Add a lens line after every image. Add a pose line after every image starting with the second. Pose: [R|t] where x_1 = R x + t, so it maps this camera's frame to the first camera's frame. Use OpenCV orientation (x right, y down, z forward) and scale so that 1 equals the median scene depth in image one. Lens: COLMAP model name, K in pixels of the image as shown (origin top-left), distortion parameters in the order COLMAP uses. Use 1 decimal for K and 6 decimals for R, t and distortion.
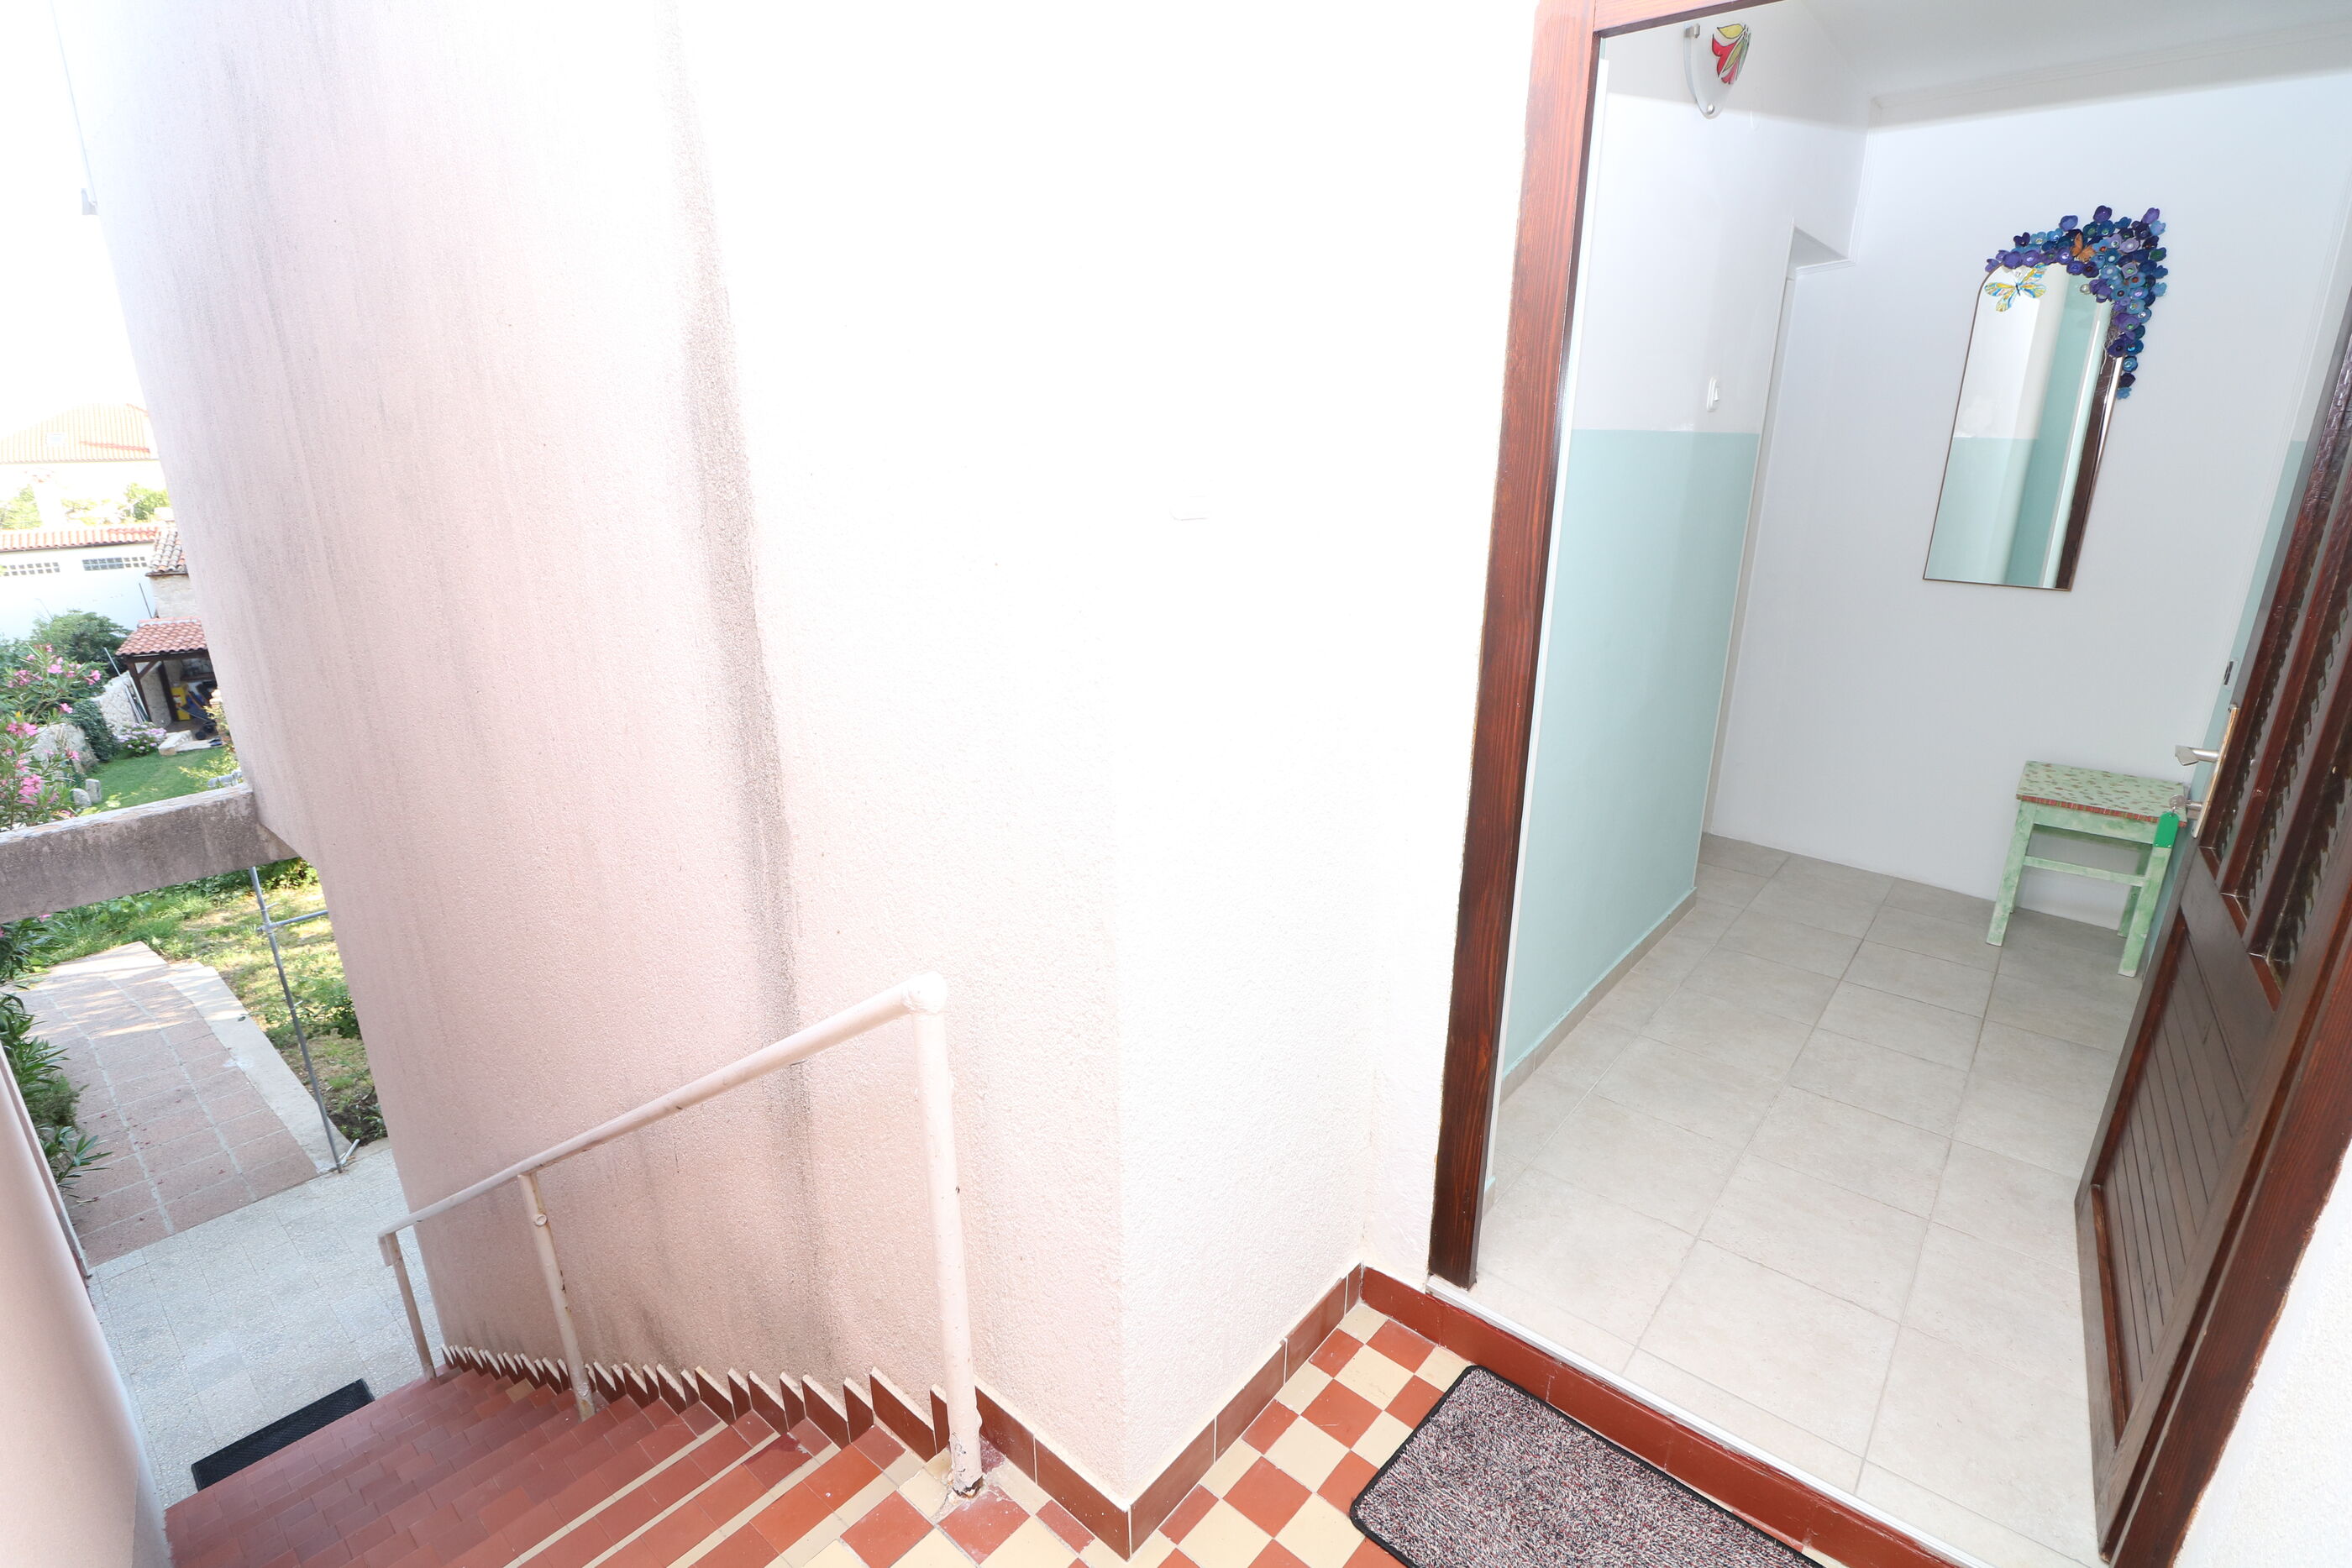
lens RADIAL K [[1098.5, 0, 1184.1], [0, 1098.5, 785.1], [0, 0, 1]] dist [-0.012128, -0.005143]
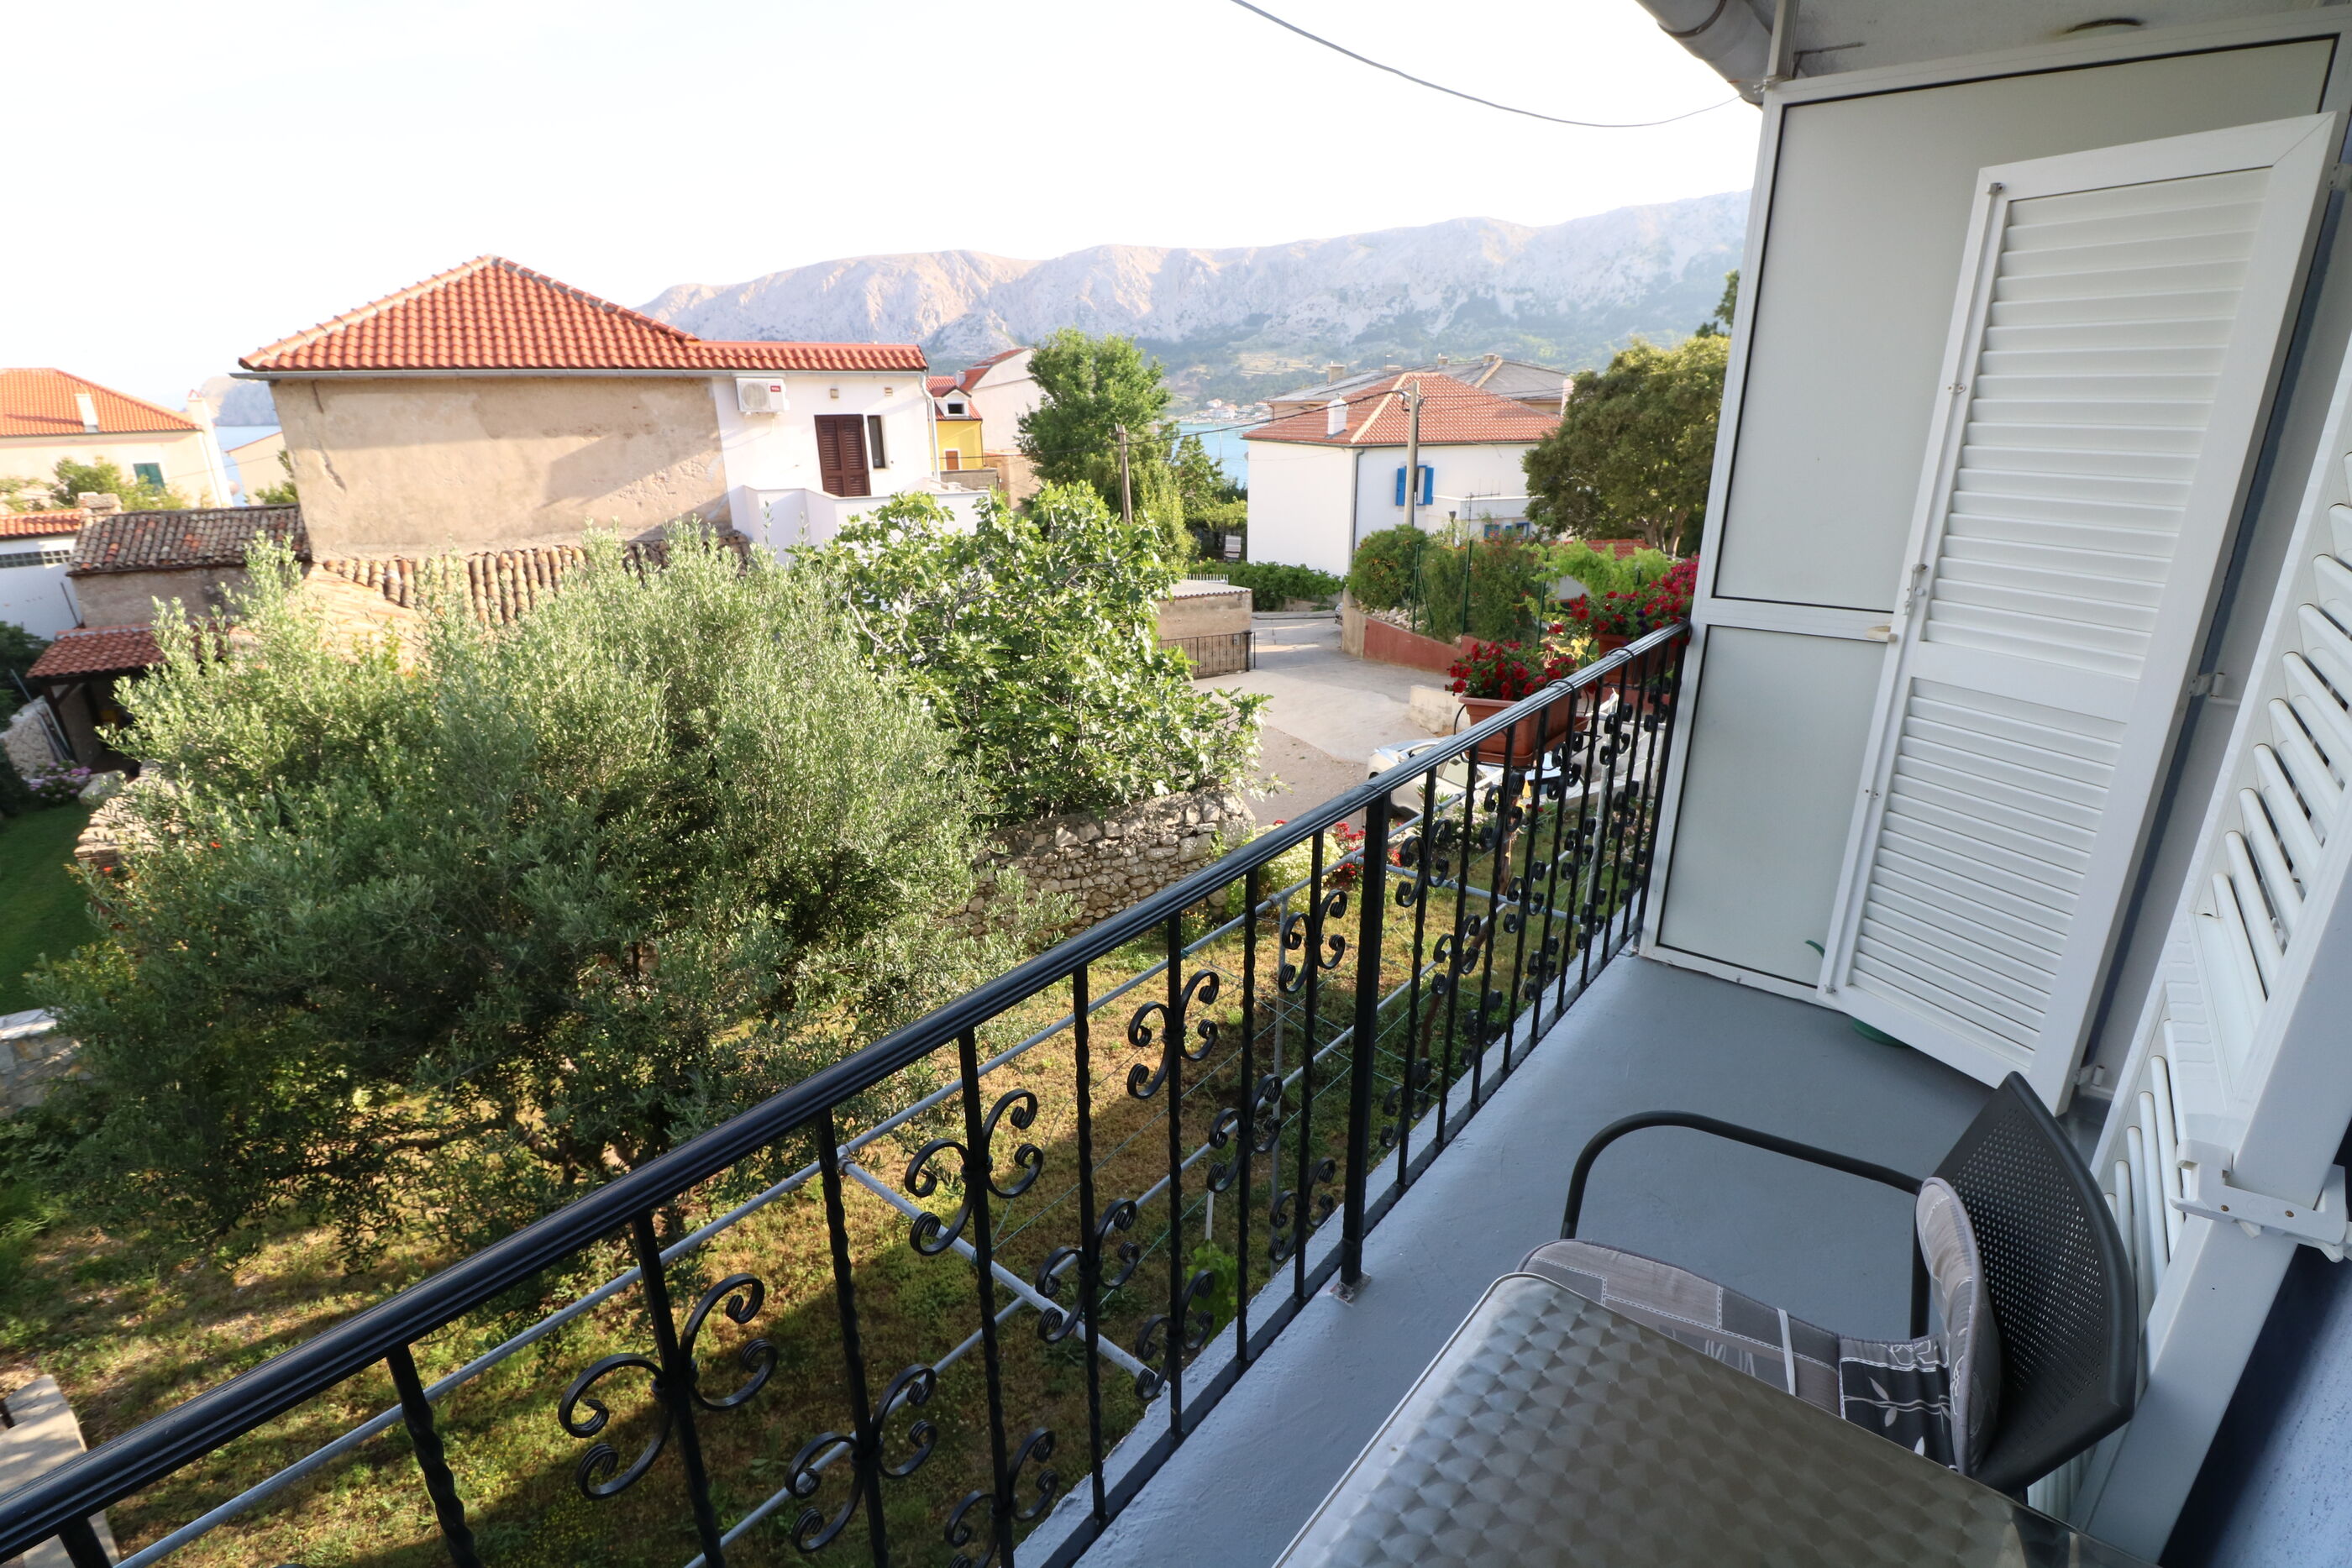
lens RADIAL K [[1098.5, 0, 1179.5], [0, 1098.5, 780.2], [0, 0, 1]] dist [-0.012128, -0.005143]
pose [[0.999859, -0.009718, 0.013669, -1.088431], [0.009394, 0.999678, 0.023581, -0.443190], [-0.013894, -0.023449, 0.999628, 1.447584]]
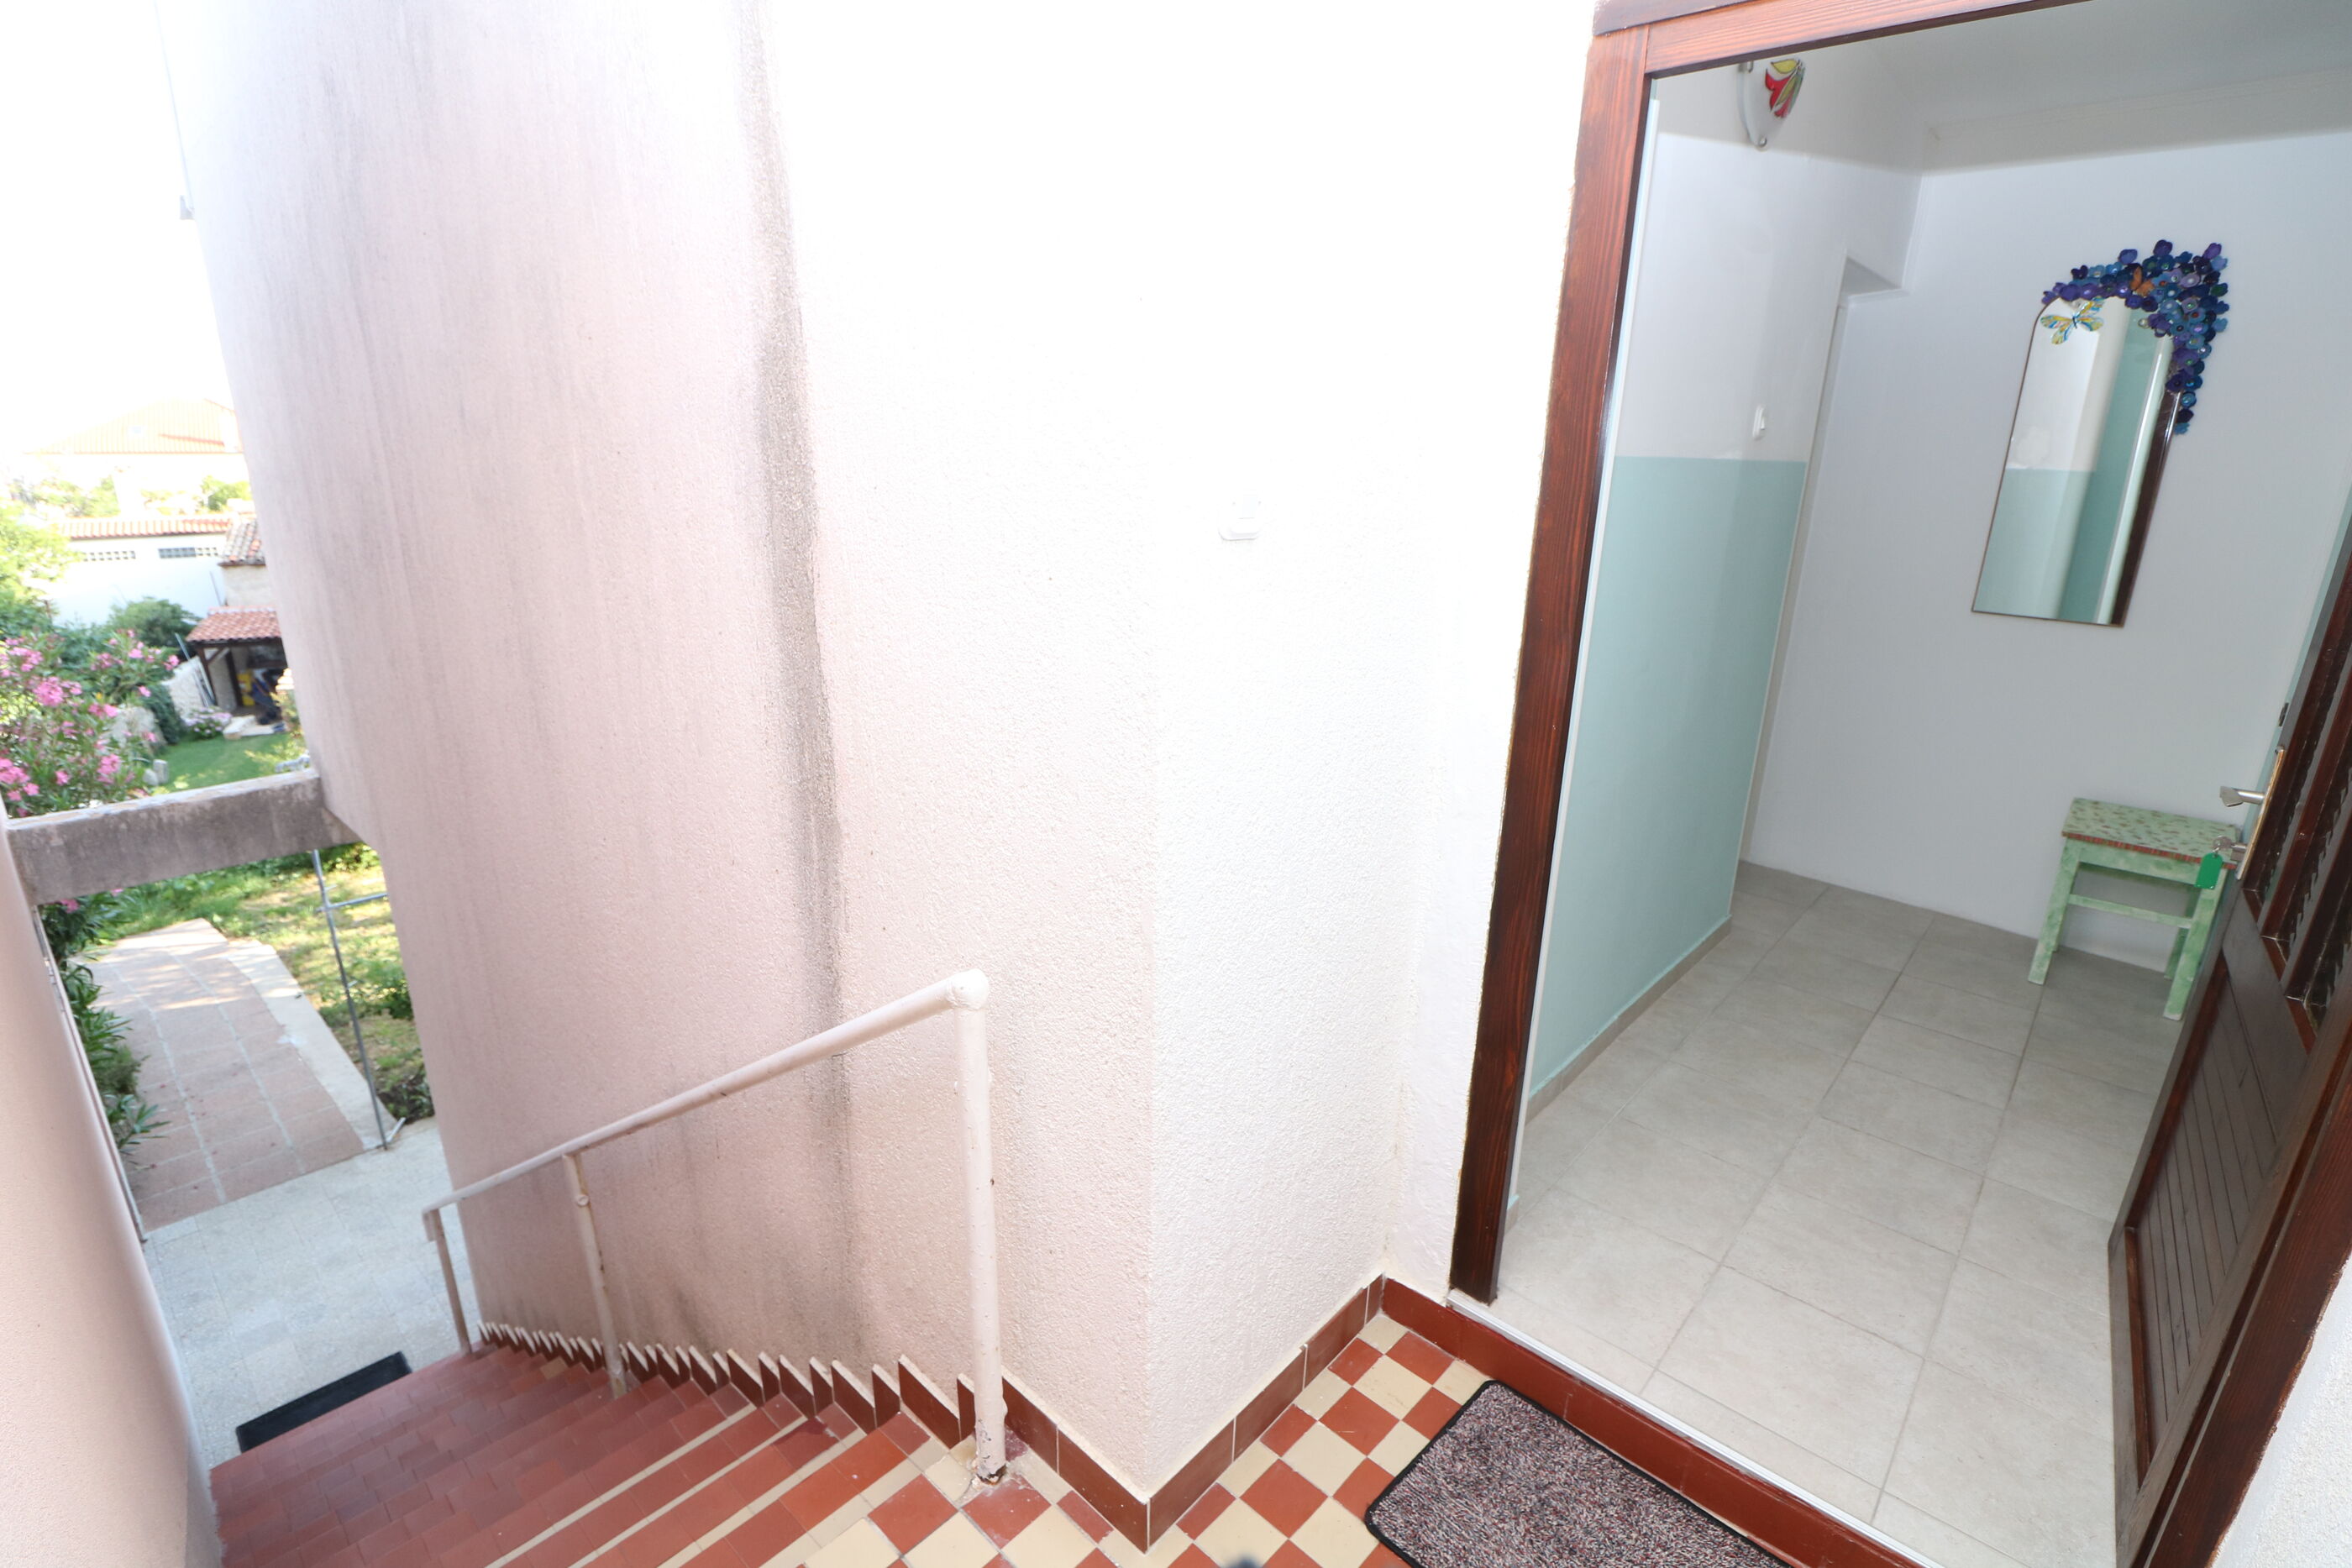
lens RADIAL K [[1098.5, 0, 1178.9], [0, 1098.5, 786.7], [0, 0, 1]] dist [-0.012128, -0.005143]
pose [[0.998967, 0.029371, -0.034677, -0.003162], [-0.029697, 0.999519, -0.008923, 0.000699], [0.034398, 0.009943, 0.999359, -0.015369]]
